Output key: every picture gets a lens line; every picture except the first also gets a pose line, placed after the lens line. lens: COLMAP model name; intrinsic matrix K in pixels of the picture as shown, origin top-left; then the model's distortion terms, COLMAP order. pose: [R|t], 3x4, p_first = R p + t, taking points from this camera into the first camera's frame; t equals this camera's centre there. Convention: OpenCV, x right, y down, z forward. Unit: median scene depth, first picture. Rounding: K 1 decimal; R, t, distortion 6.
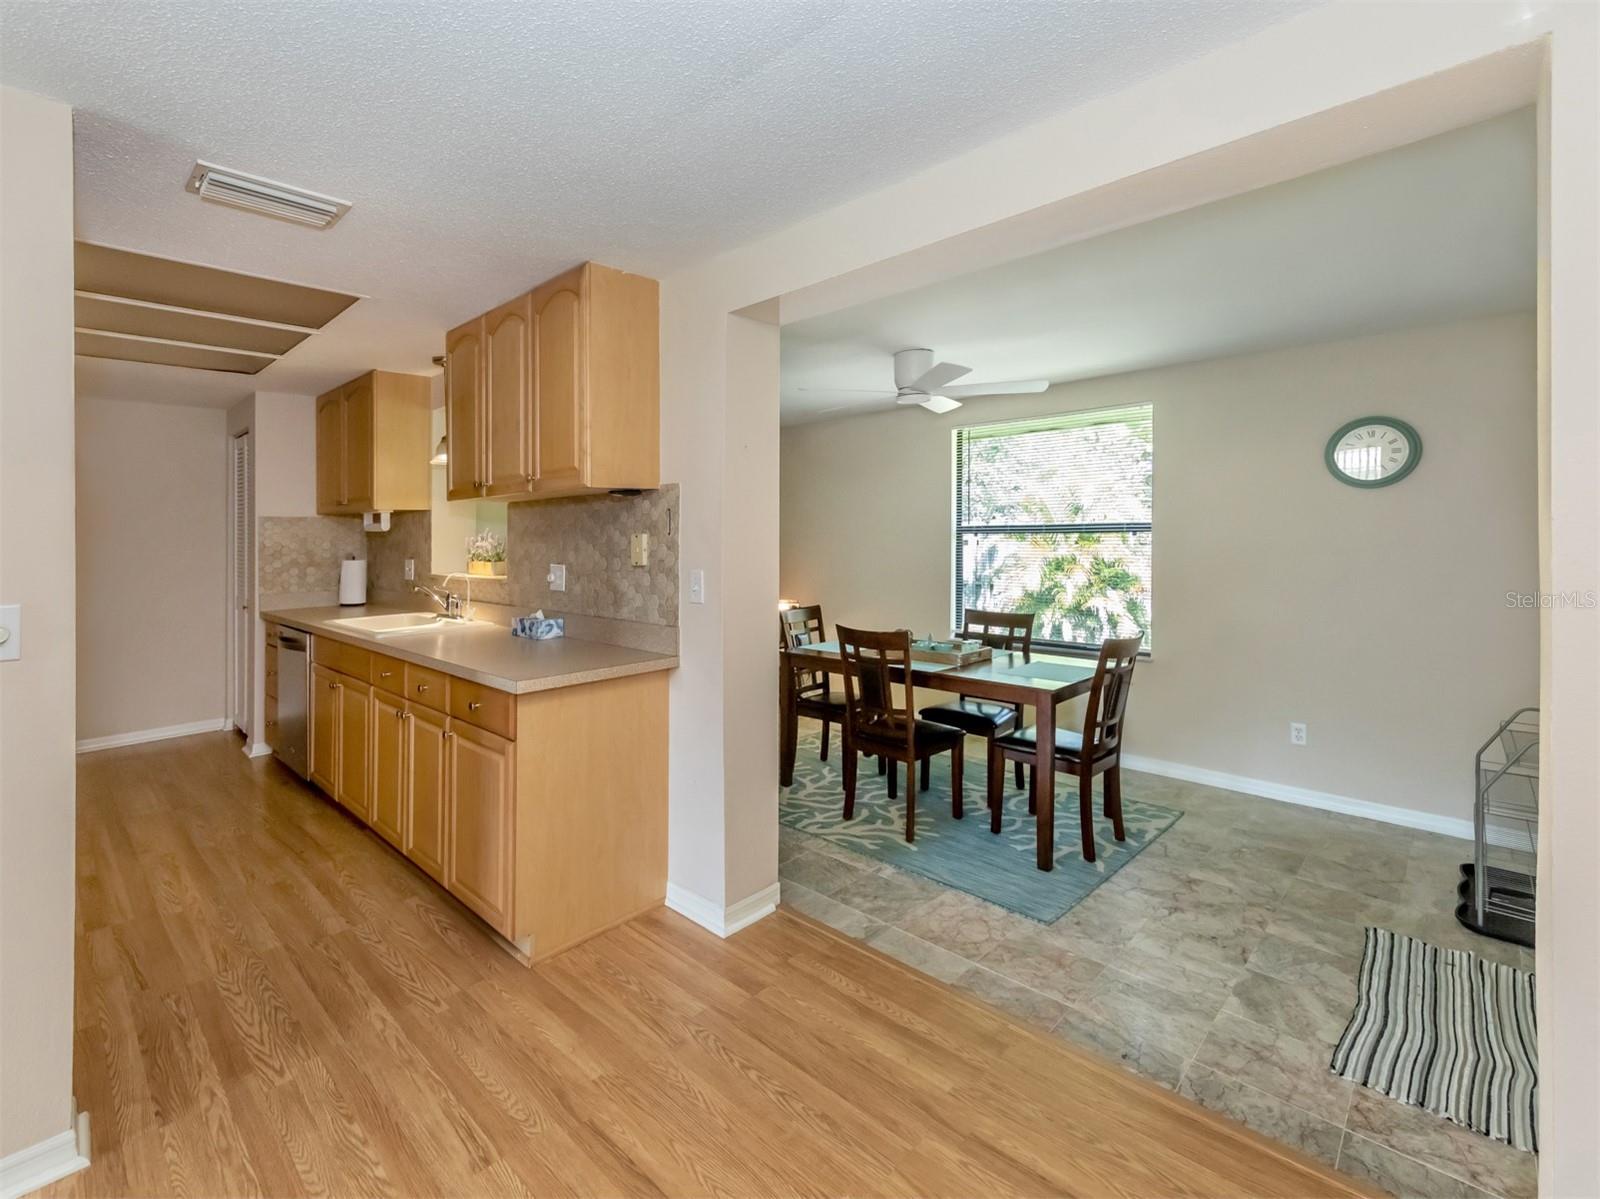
lens RADIAL K [[722.9, 0, 710.0], [0, 722.9, 538.3], [0, 0, 1]] dist [-0.000858, 0.000633]
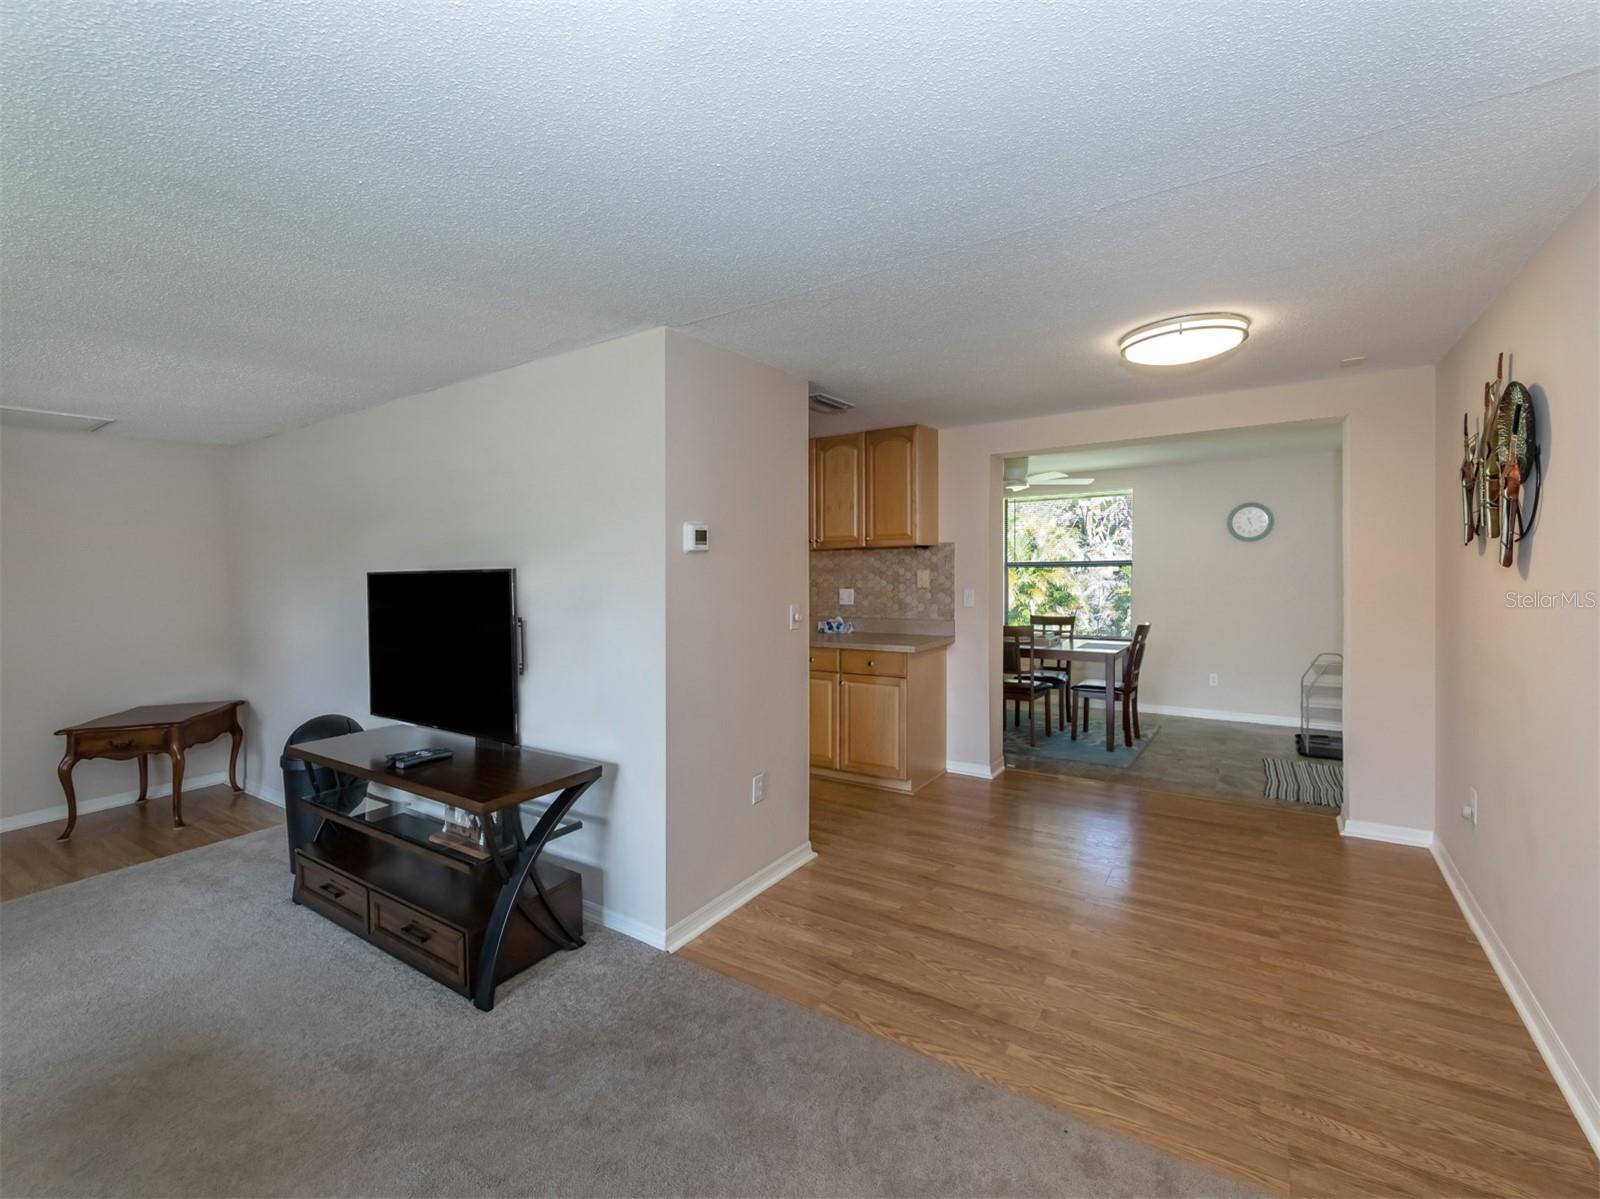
lens RADIAL K [[695.0, 0, 799.6], [0, 695.0, 573.5], [0, 0, 1]] dist [0.000334, 0.000000]
pose [[0.974694, -0.007407, 0.223423, -0.670229], [0.006329, 0.999965, 0.005540, -0.007768], [-0.223456, -0.003986, 0.974706, -0.519749]]
